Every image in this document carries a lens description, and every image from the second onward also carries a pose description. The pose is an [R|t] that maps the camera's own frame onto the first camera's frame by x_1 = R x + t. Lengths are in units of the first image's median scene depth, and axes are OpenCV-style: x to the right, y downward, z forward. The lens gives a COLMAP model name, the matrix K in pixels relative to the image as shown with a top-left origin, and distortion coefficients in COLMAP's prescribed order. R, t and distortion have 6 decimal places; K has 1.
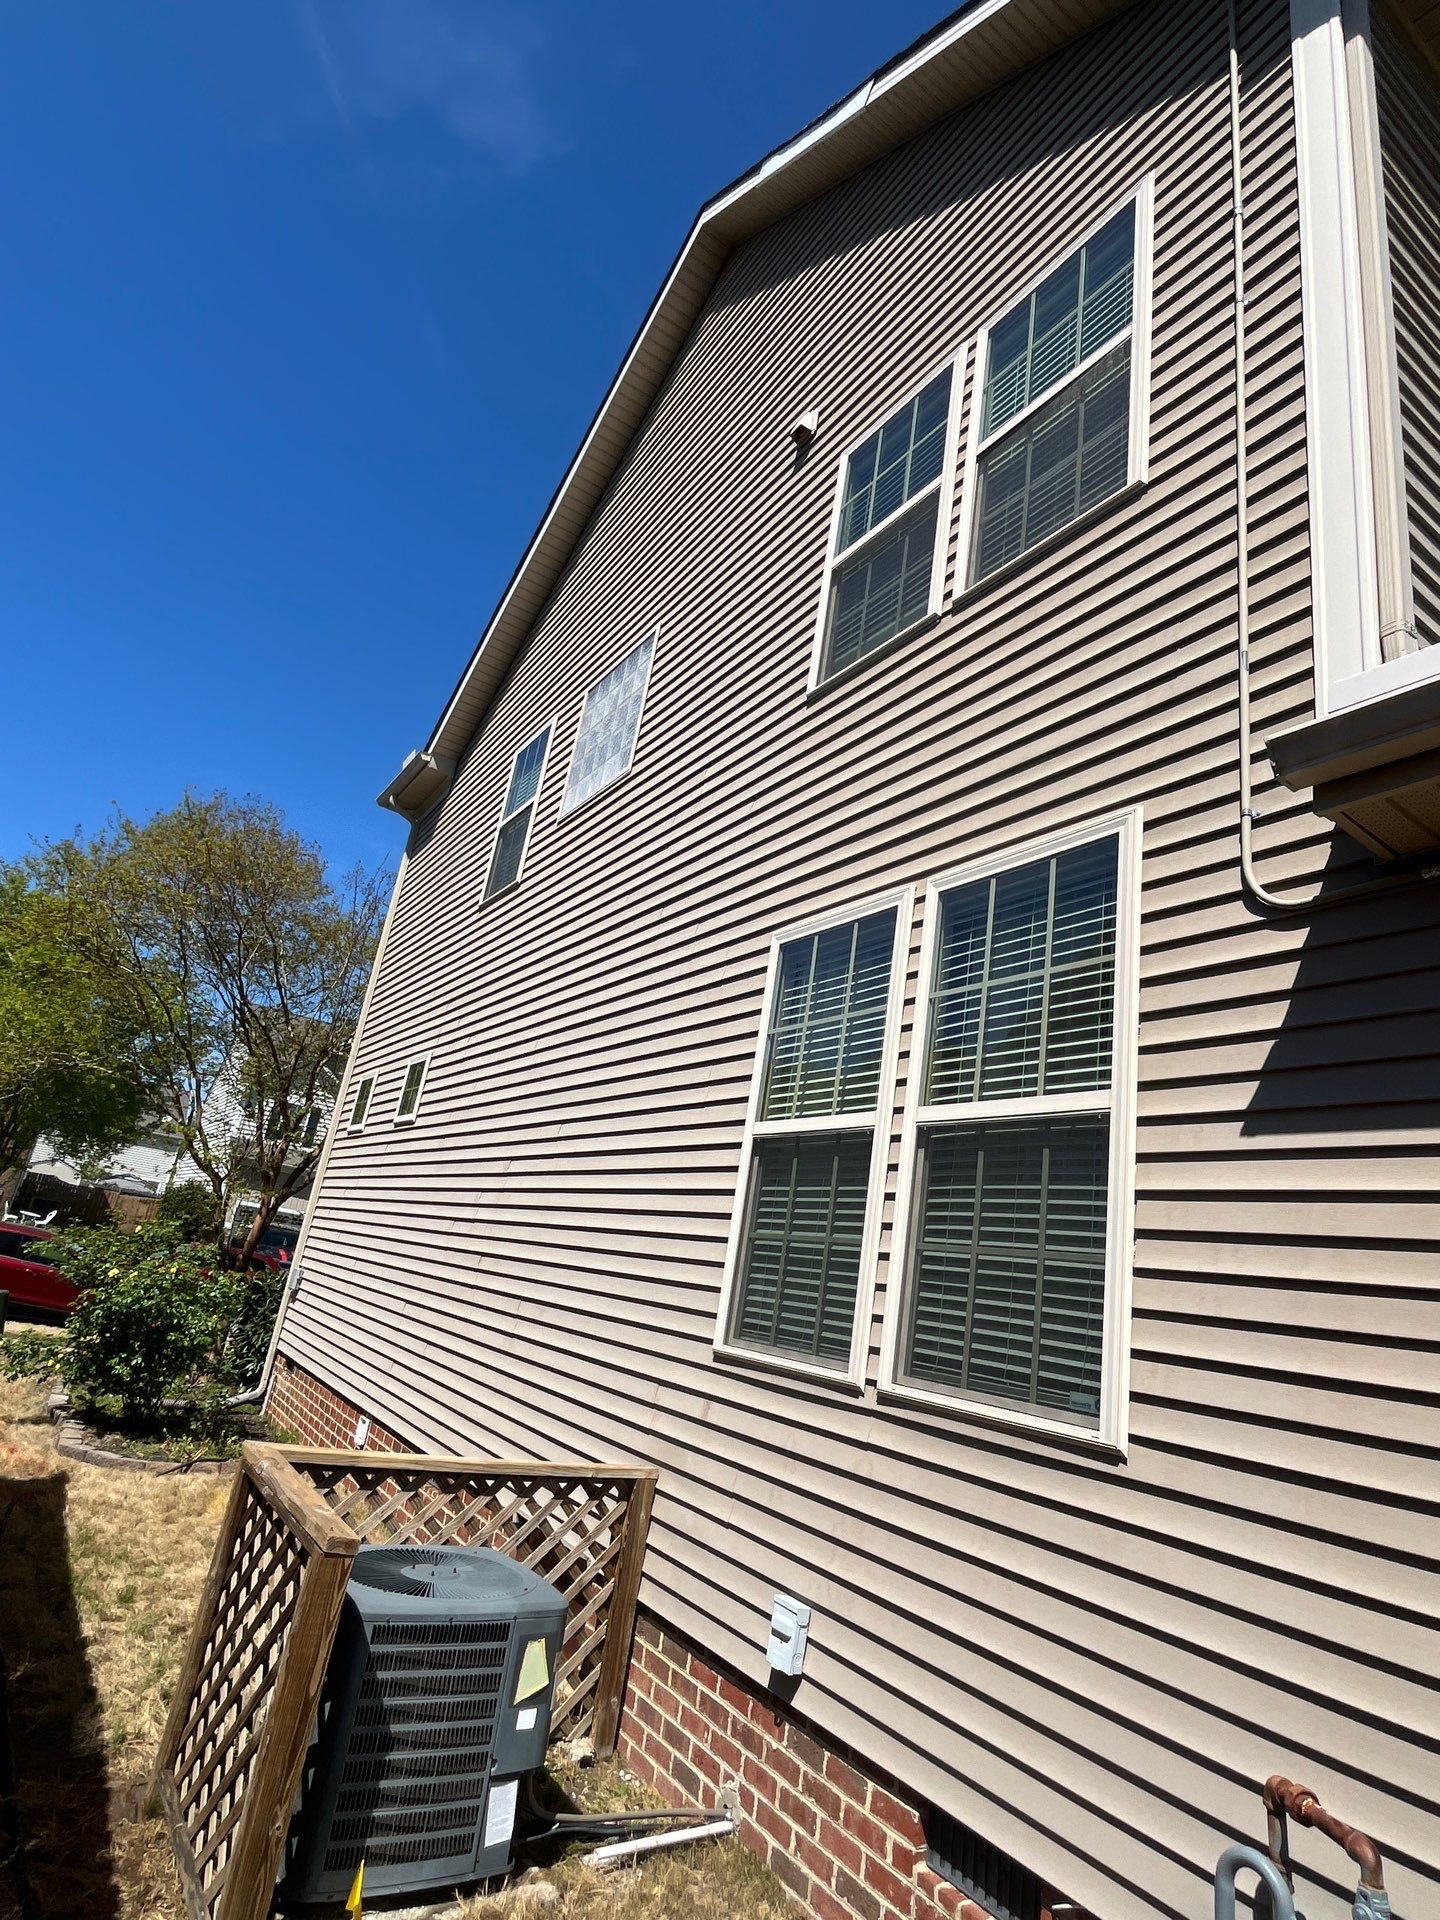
lens RADIAL K [[1058.1, 0, 718.7], [0, 1058.1, 937.4], [0, 0, 1]] dist [-0.006647, -0.001696]
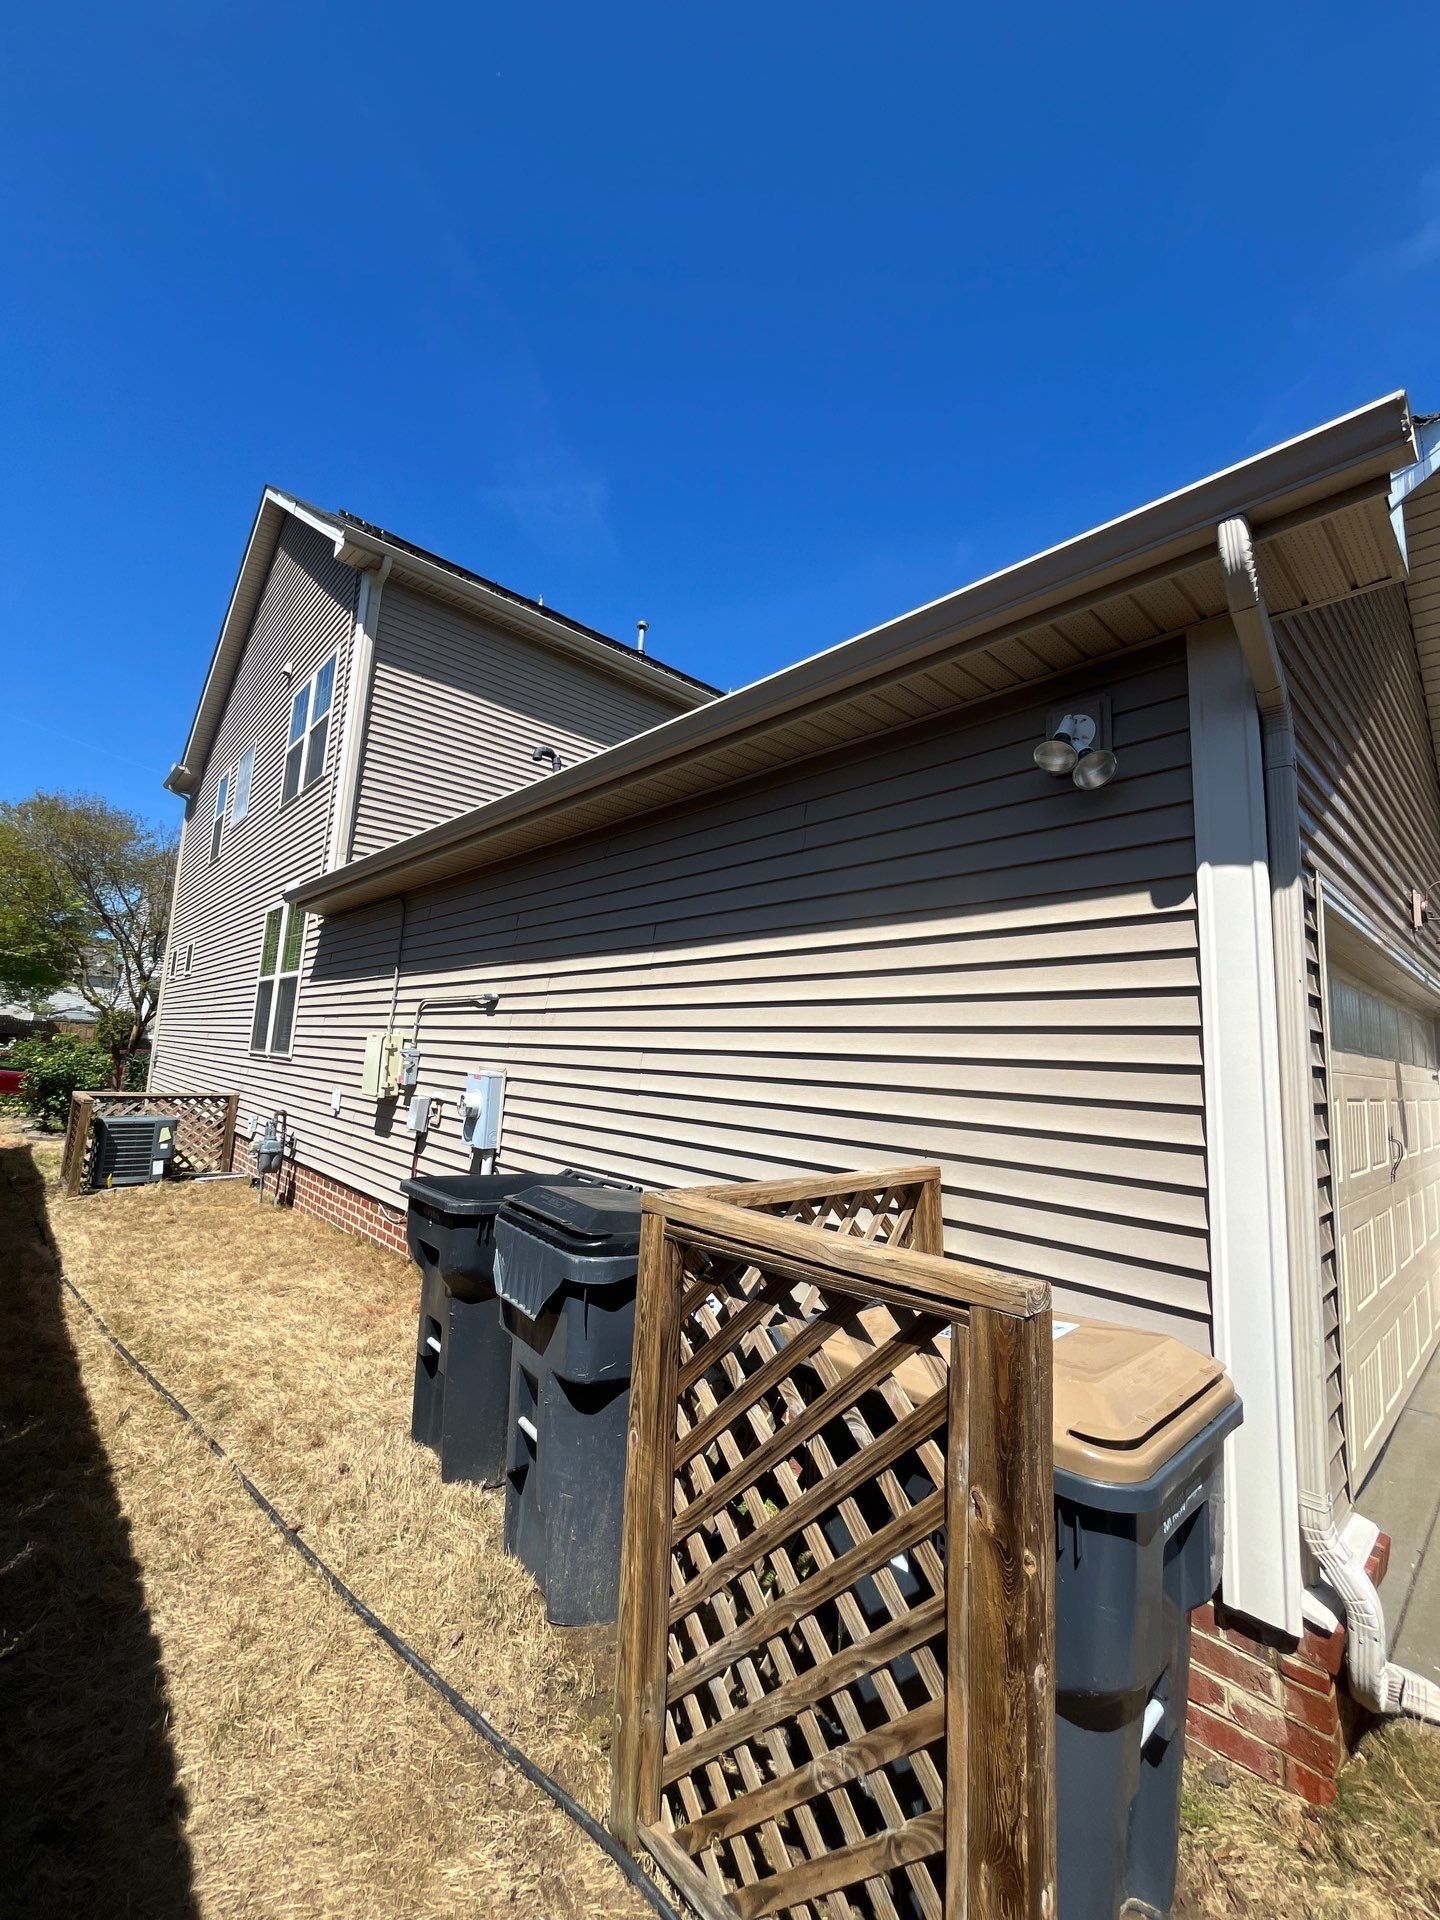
lens RADIAL K [[790.2, 0, 719.7], [0, 790.2, 955.4], [0, 0, 1]] dist [-0.006447, -0.000367]
pose [[0.979467, -0.086093, 0.182299, 0.943014], [0.044644, 0.974409, 0.220306, -0.324853], [-0.196600, -0.207644, 0.958244, -1.399912]]
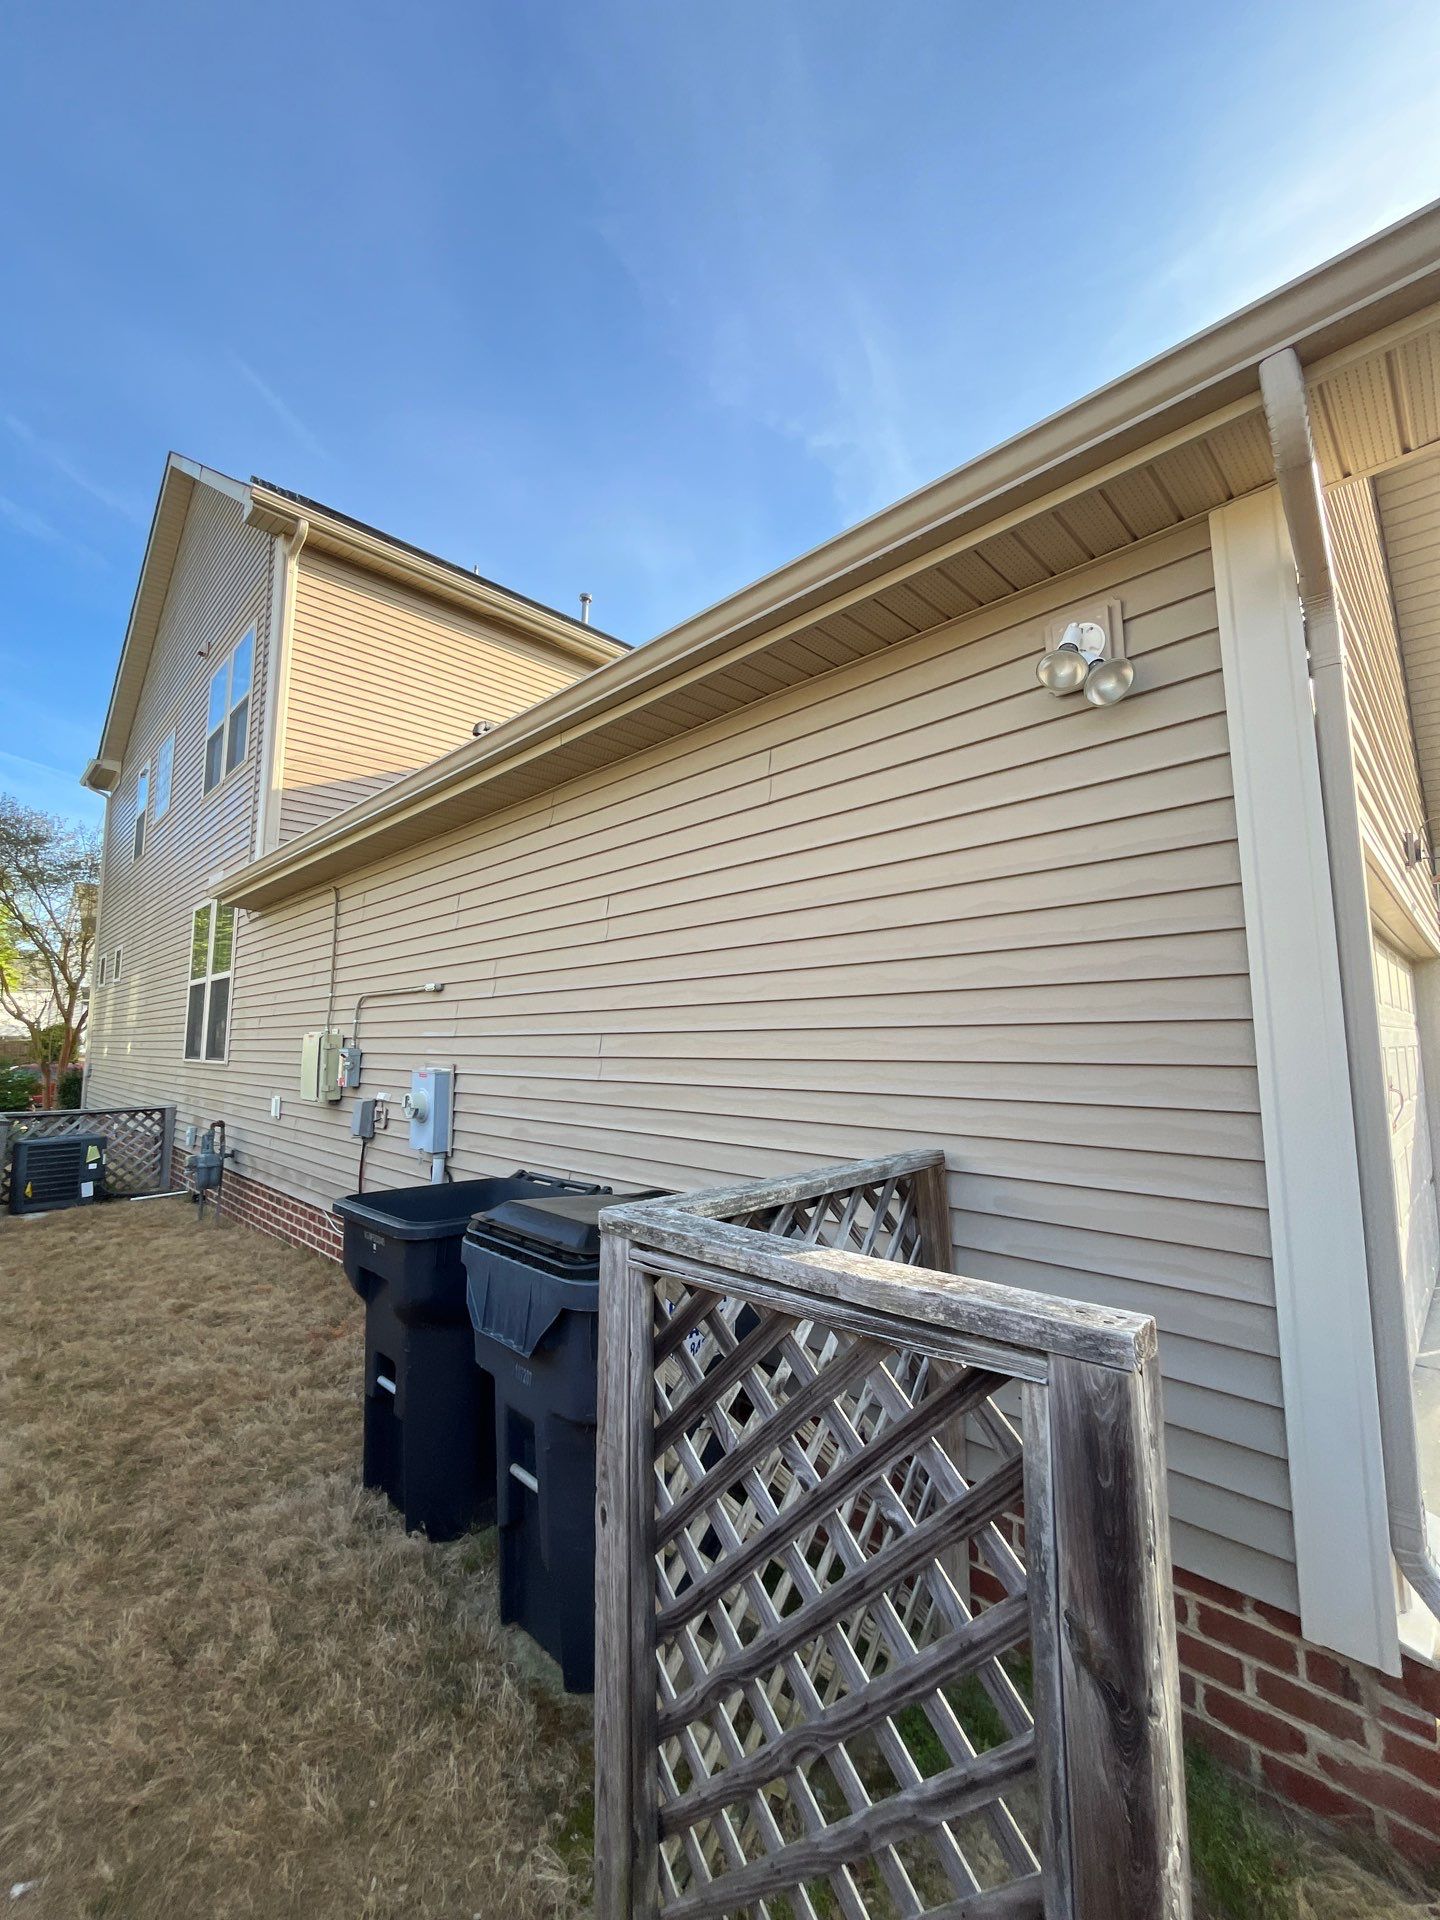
lens RADIAL K [[788.3, 0, 717.6], [0, 788.3, 959.1], [0, 0, 1]] dist [-0.014367, -0.000041]
pose [[0.964967, -0.135451, 0.224705, 0.959498], [0.078075, 0.965880, 0.246943, -0.286276], [-0.250486, -0.220748, 0.942617, -1.303641]]
